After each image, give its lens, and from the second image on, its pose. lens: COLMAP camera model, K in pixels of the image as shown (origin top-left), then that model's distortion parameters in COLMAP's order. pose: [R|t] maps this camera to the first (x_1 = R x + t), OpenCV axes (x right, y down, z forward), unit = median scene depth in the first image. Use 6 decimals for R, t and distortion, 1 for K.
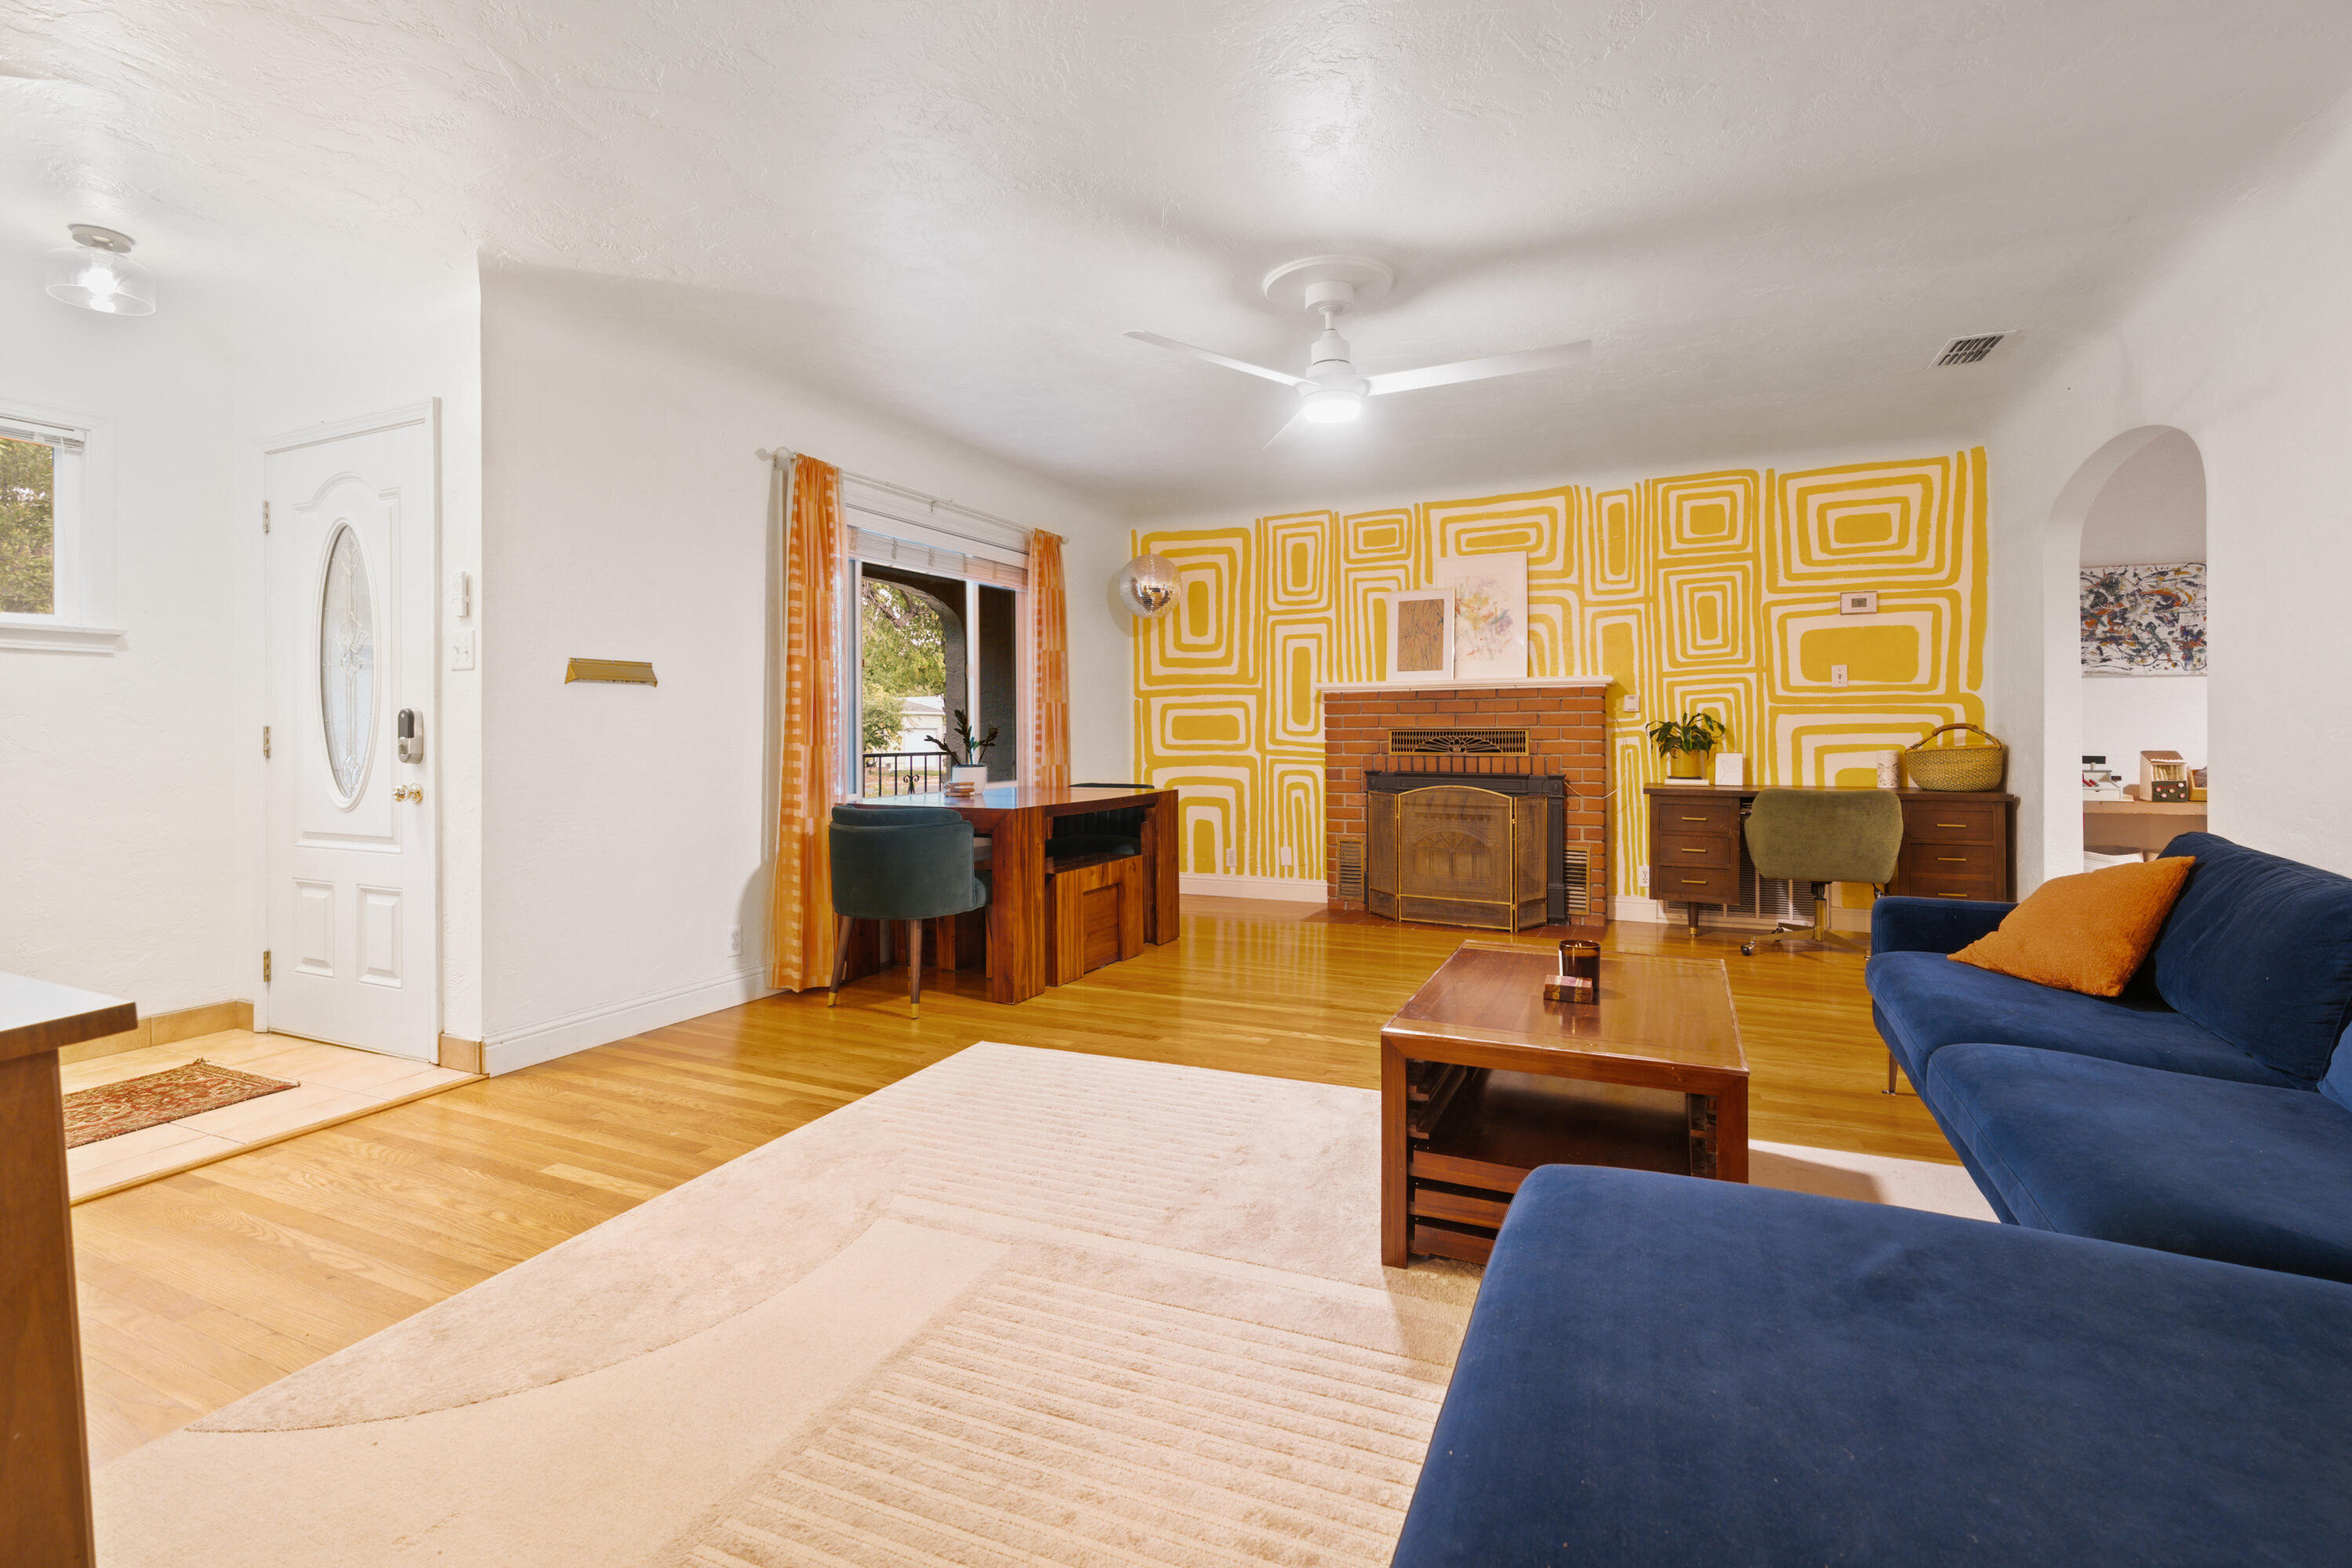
lens RADIAL K [[1078.1, 0, 1180.3], [0, 1078.1, 721.3], [0, 0, 1]] dist [-0.001238, 0.000408]
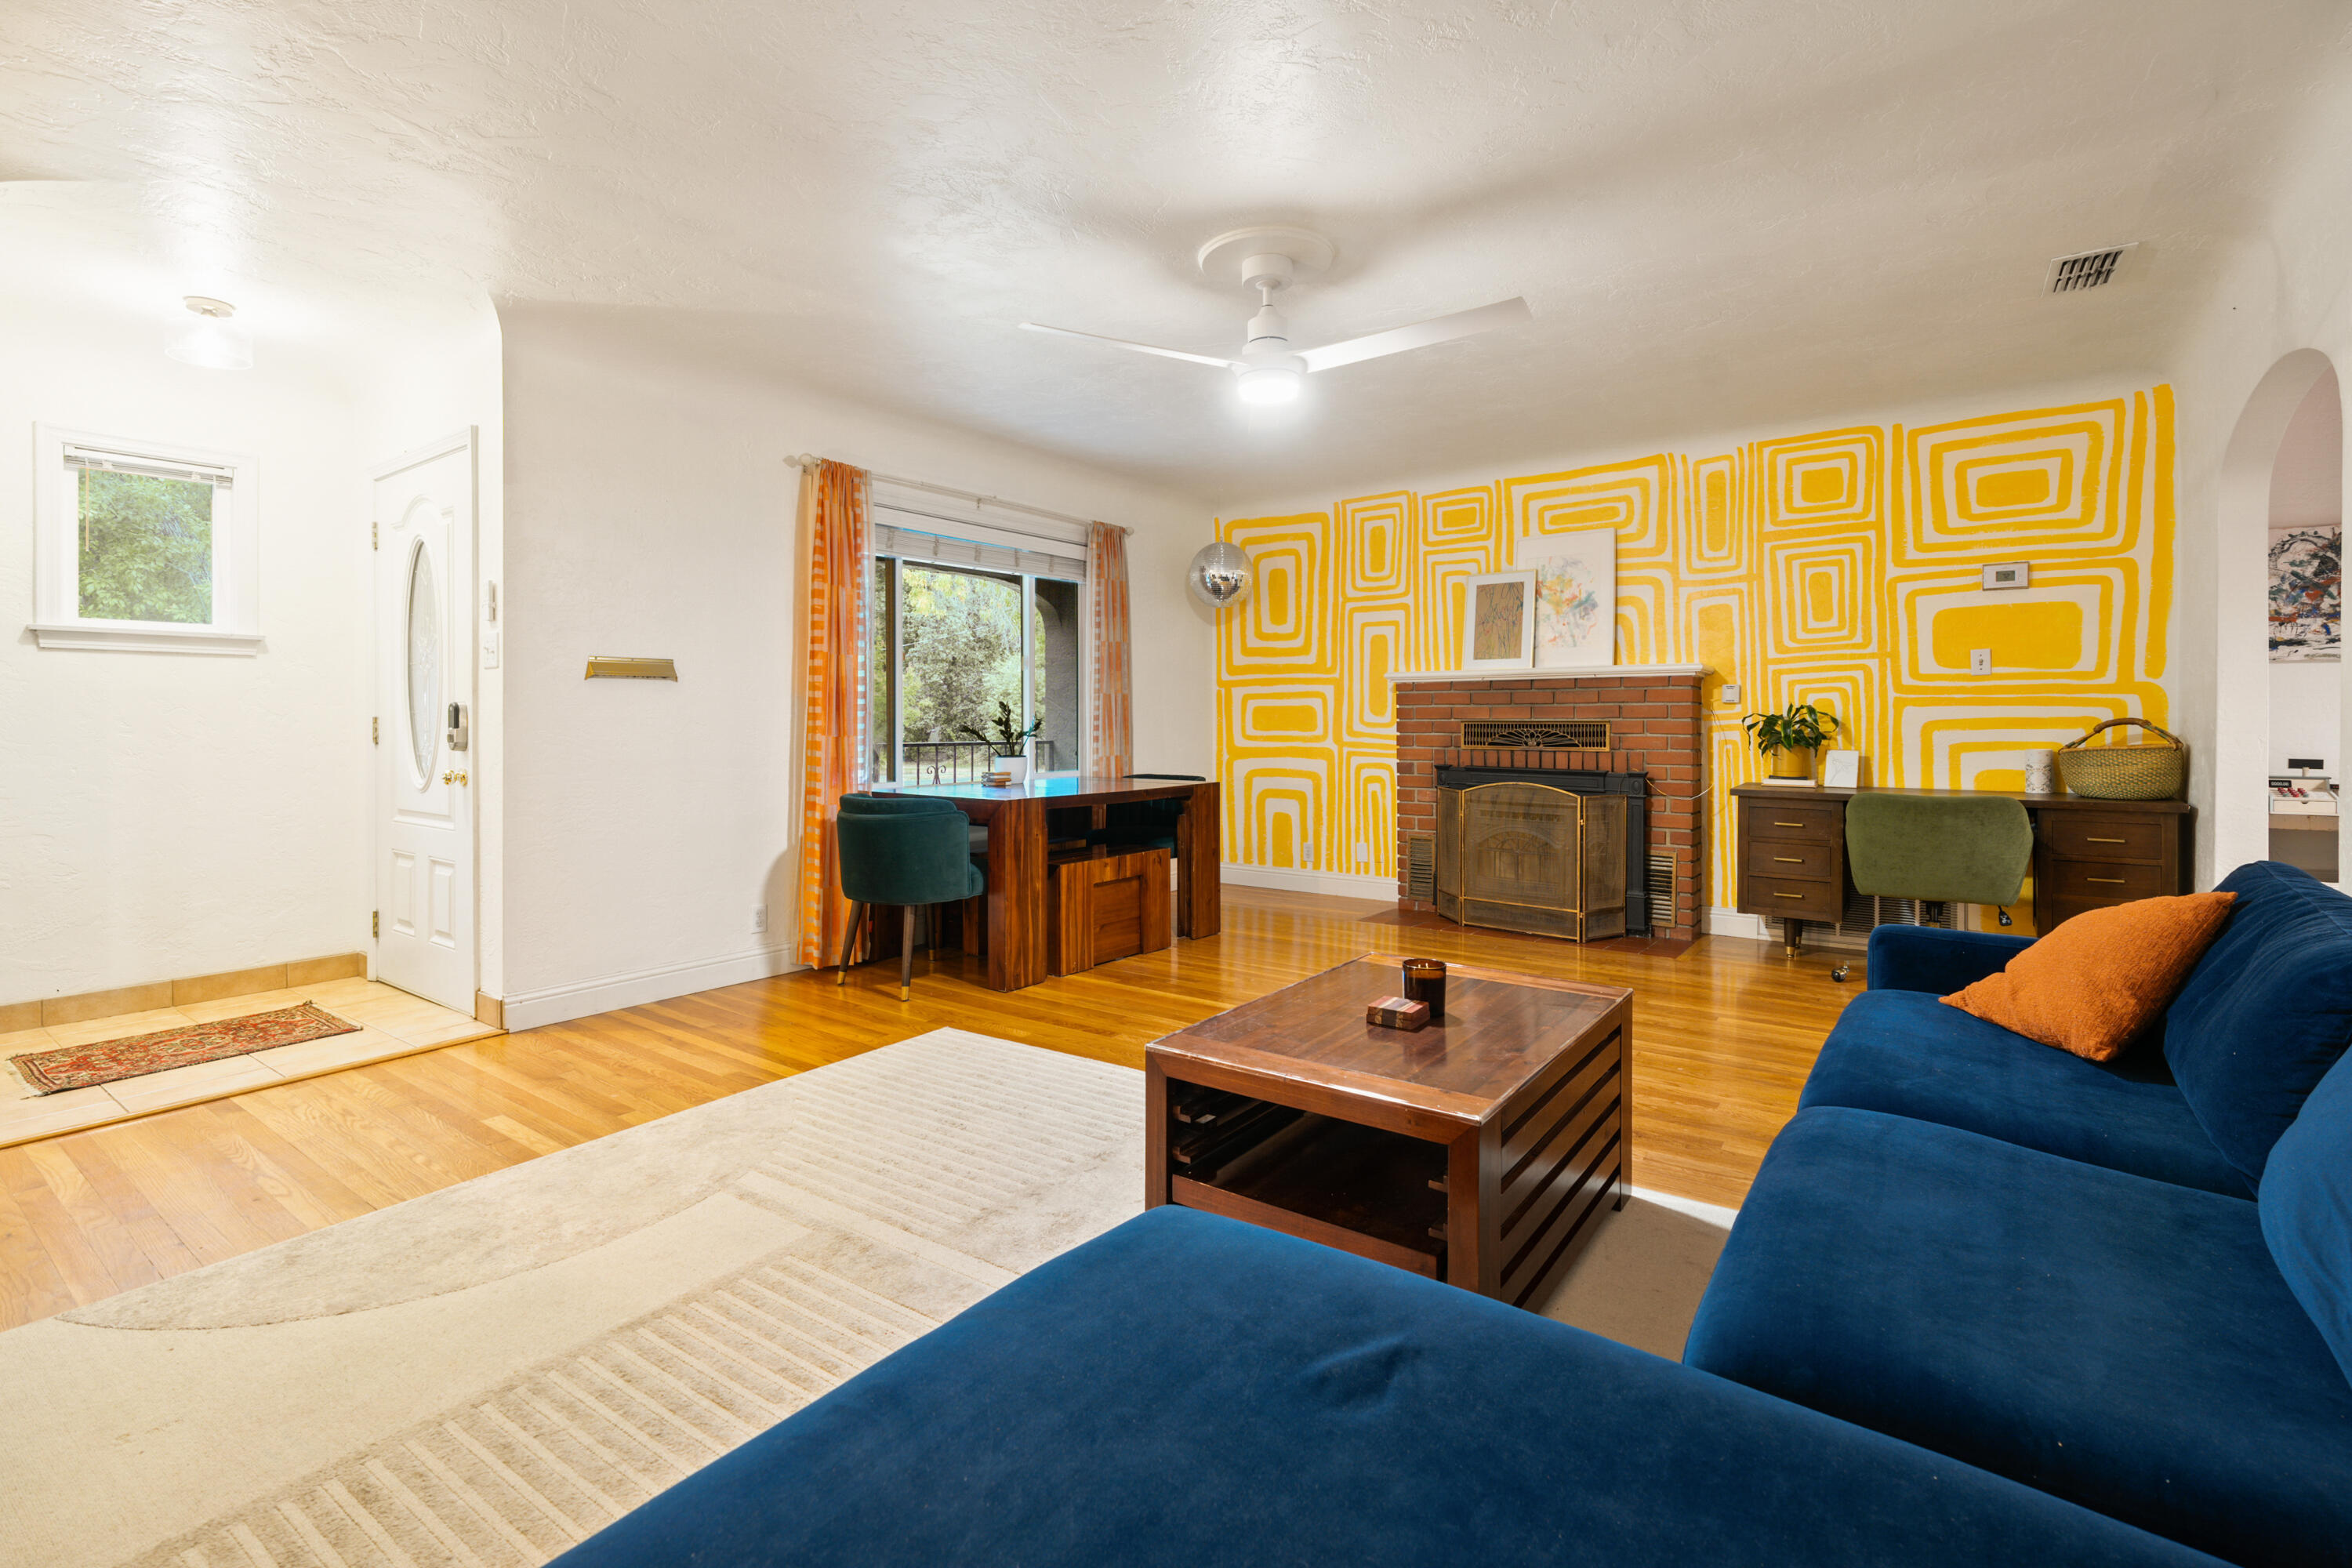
lens RADIAL K [[1077.8, 0, 1172.0], [0, 1077.8, 719.4], [0, 0, 1]] dist [-0.000613, 0.000310]
pose [[0.979099, 0.003738, -0.203350, 0.157039], [-0.001532, 0.999938, 0.011009, -0.004849], [0.203378, -0.010467, 0.979044, 0.028872]]
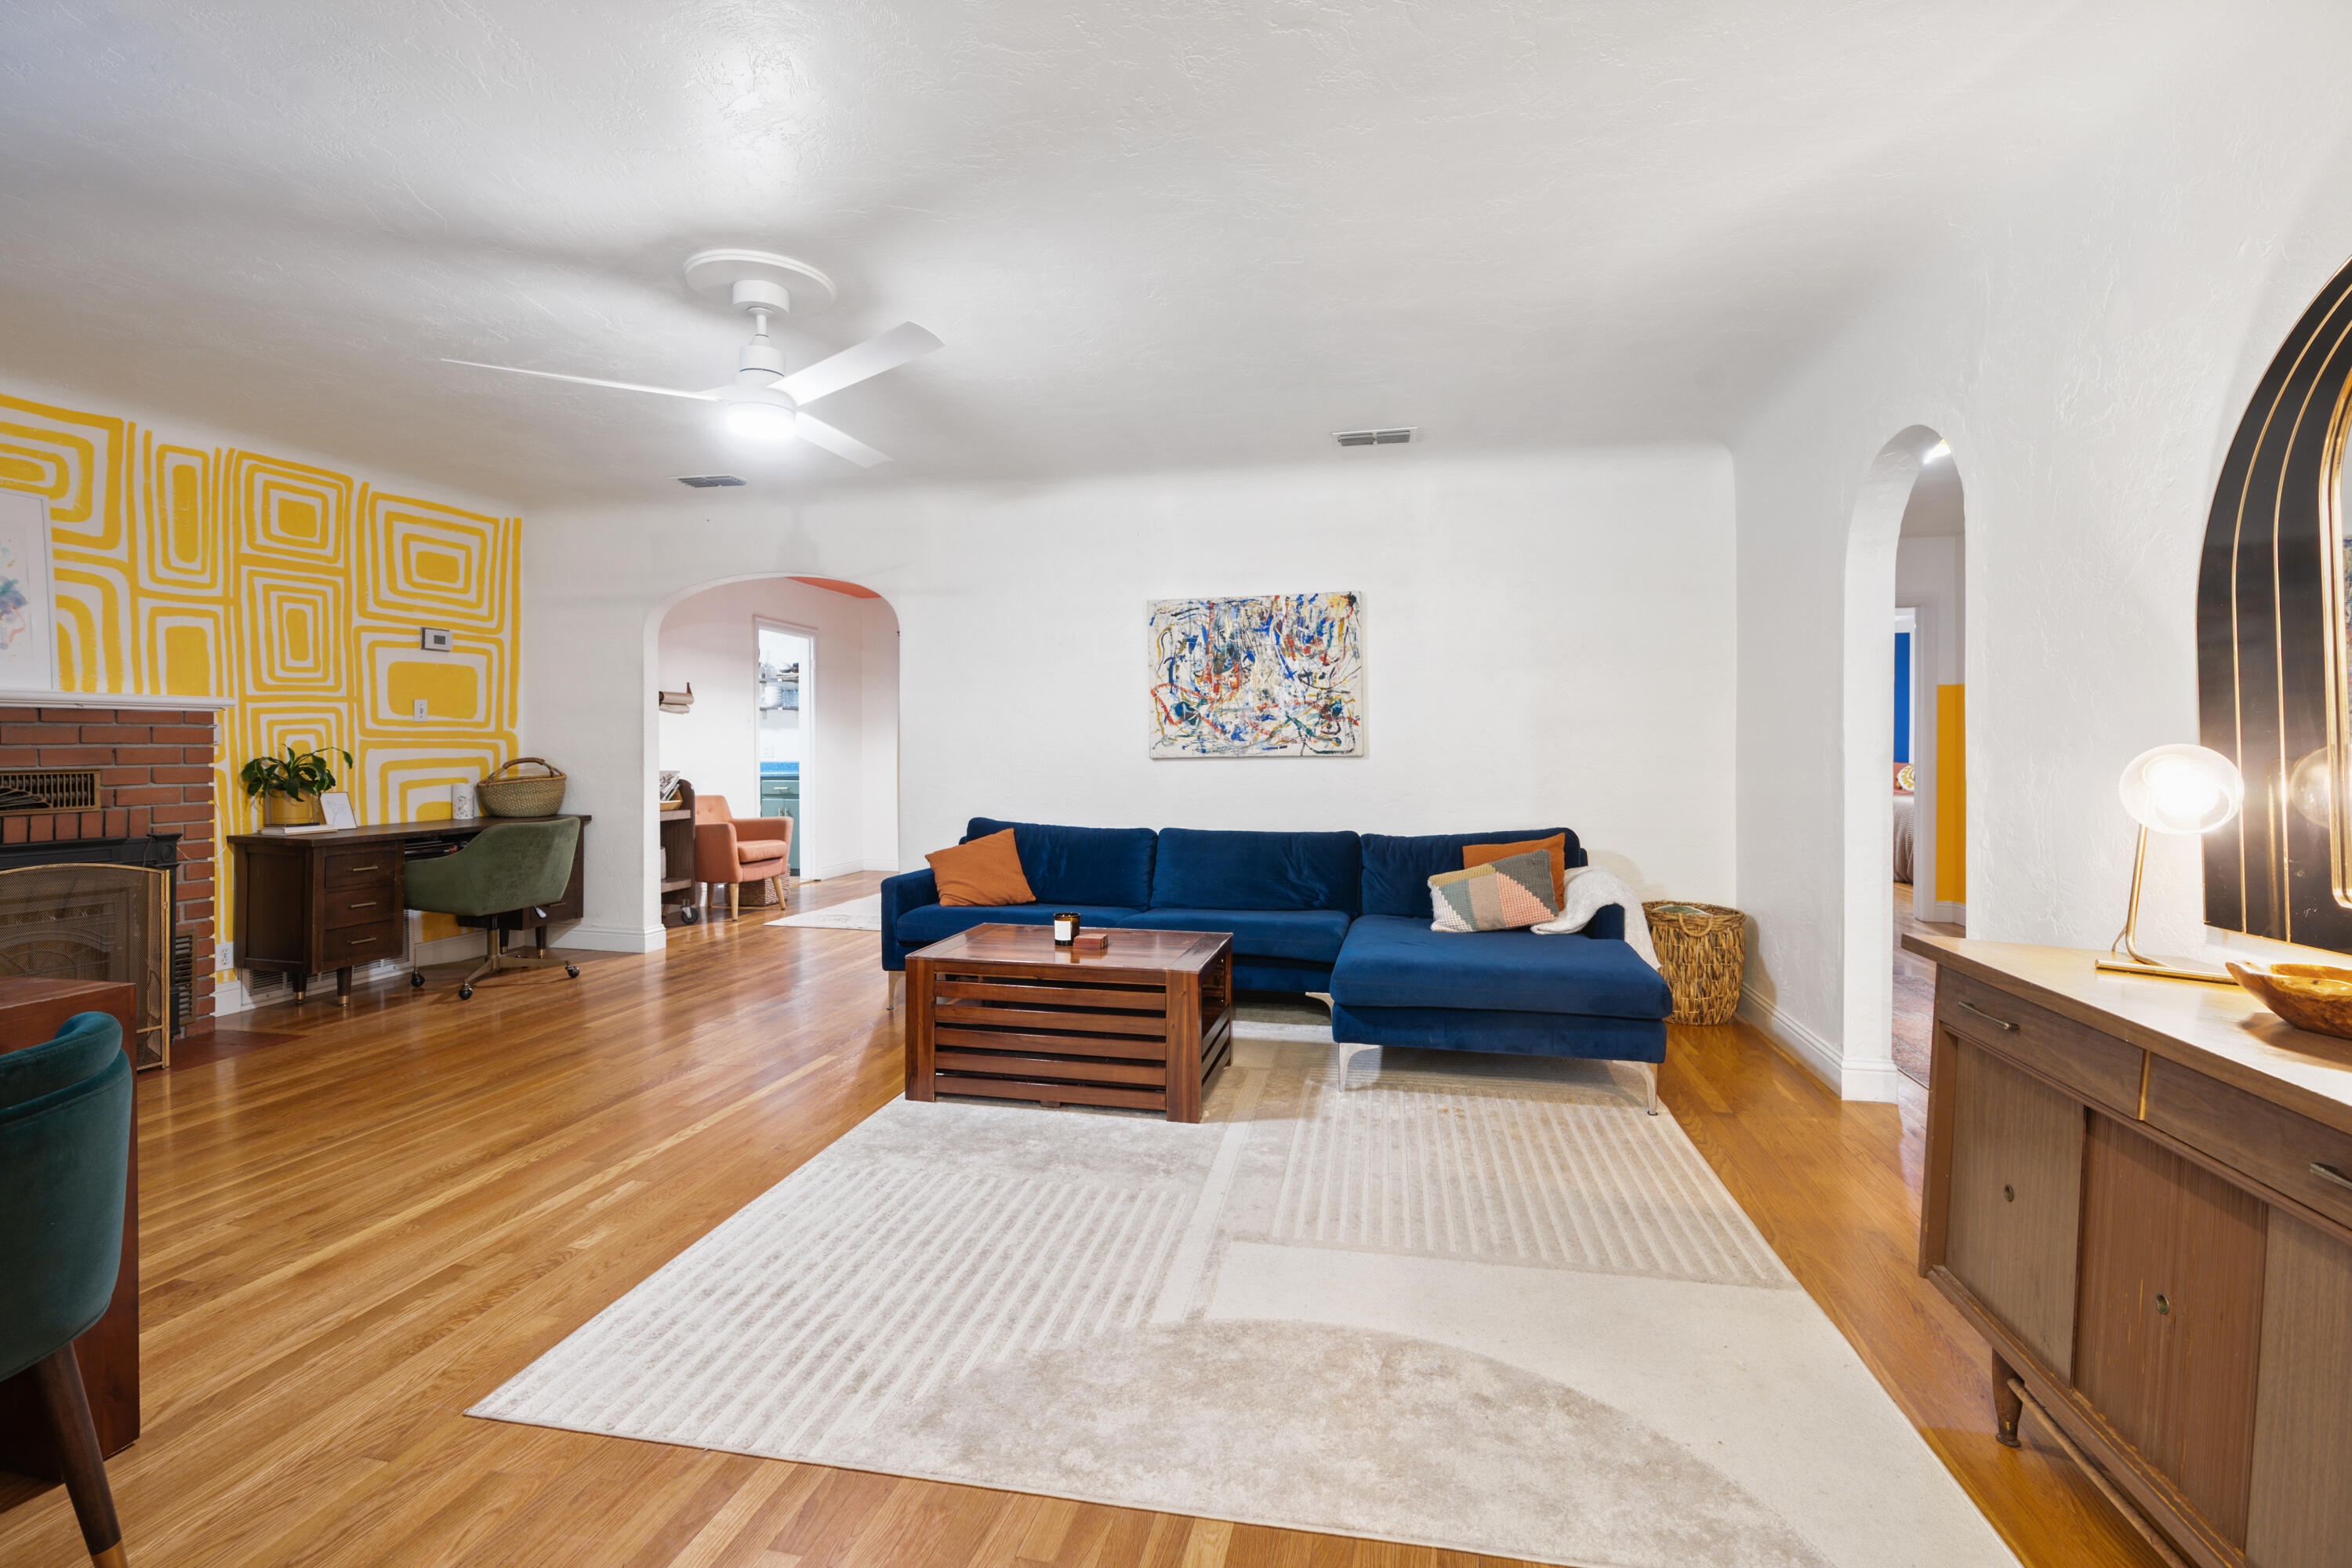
lens RADIAL K [[1063.4, 0, 1177.4], [0, 1063.4, 751.8], [0, 0, 1]] dist [0.000447, 0.000701]
pose [[-0.208993, -0.003638, 0.977910, -0.501060], [-0.005963, 0.999979, 0.002445, -0.010661], [-0.977899, -0.005320, -0.209011, 0.525272]]
